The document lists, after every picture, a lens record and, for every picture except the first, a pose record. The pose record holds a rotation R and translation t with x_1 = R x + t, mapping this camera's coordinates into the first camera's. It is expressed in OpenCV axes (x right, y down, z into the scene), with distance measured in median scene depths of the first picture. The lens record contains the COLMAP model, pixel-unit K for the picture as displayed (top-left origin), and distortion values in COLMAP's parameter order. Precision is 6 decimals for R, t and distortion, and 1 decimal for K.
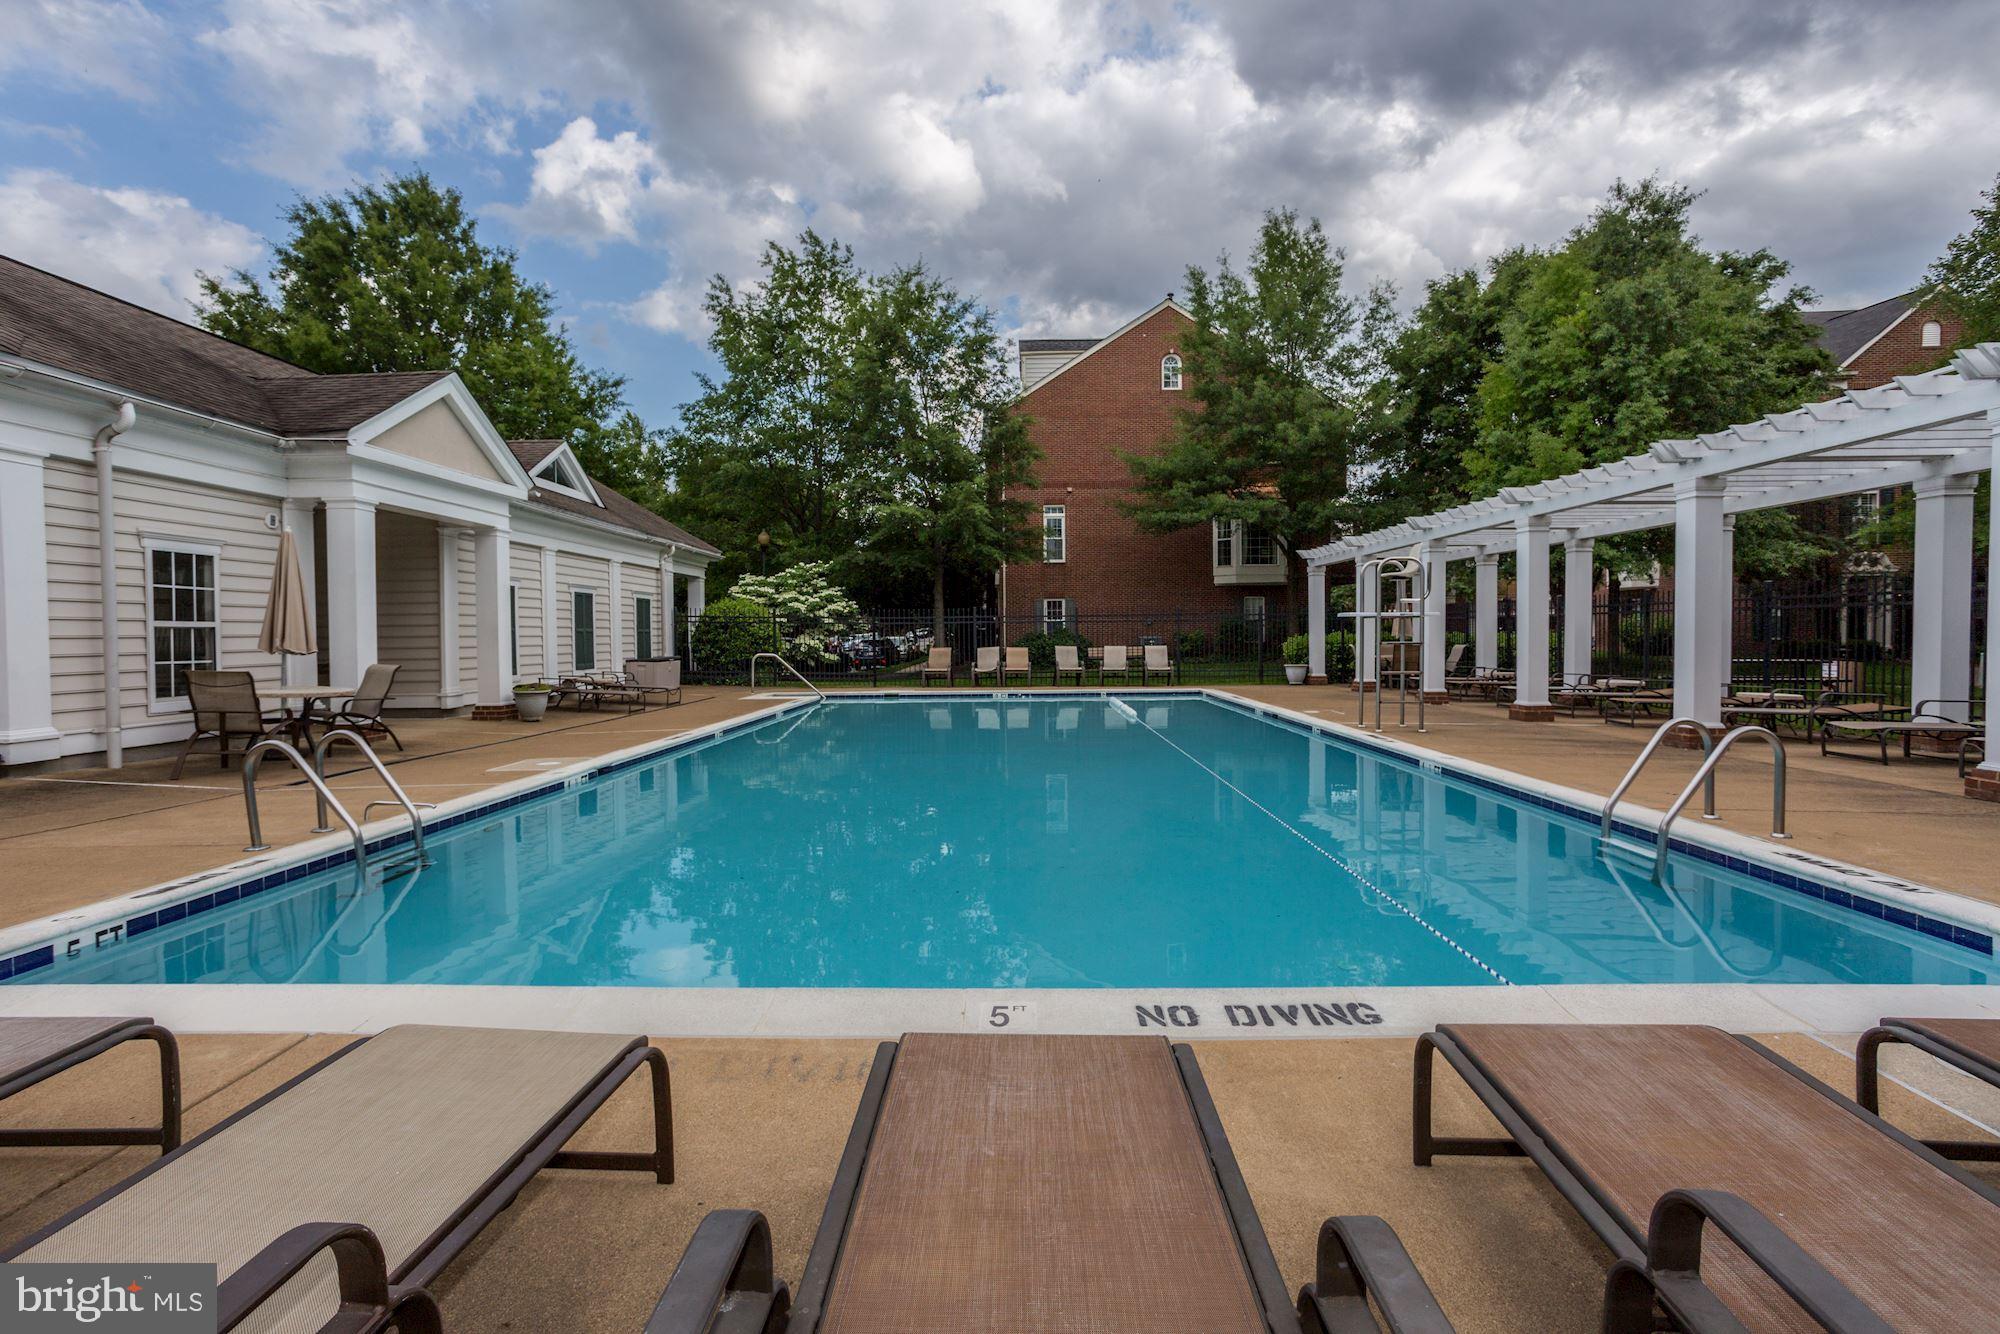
lens RADIAL K [[985.9, 0, 1000.0], [0, 985.9, 667.0], [0, 0, 1]] dist [-0.062058, 0.039995]
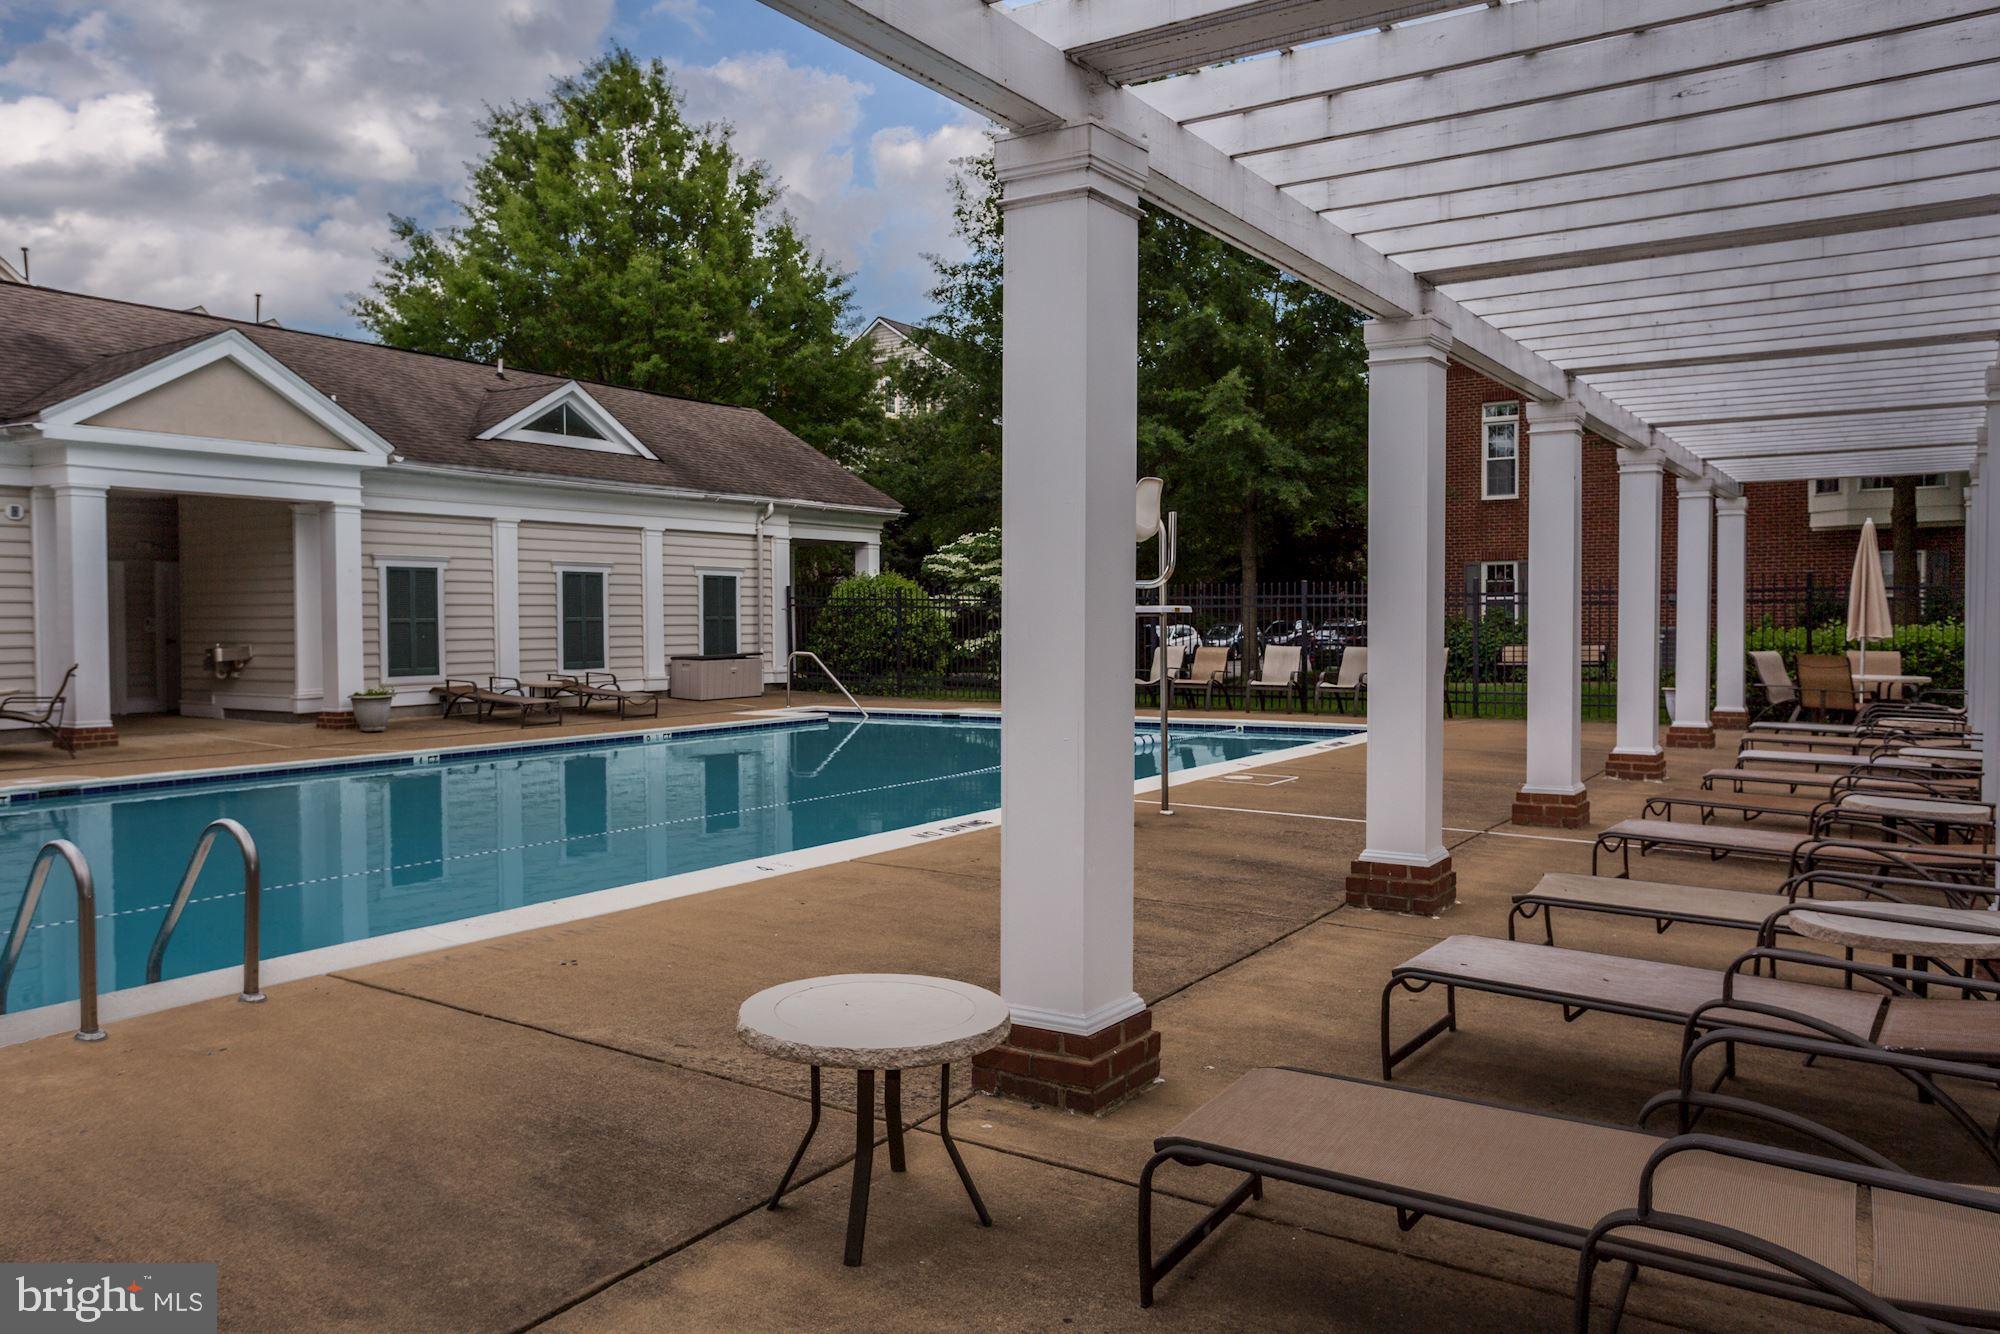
lens RADIAL K [[1465.3, 0, 999.9], [0, 1465.3, 675.8], [0, 0, 1]] dist [-0.045299, 0.041633]
pose [[0.833631, 0.024683, -0.551770, 0.472909], [-0.017761, 0.999682, 0.017885, -0.017579], [0.552036, -0.005110, 0.833805, 0.182445]]
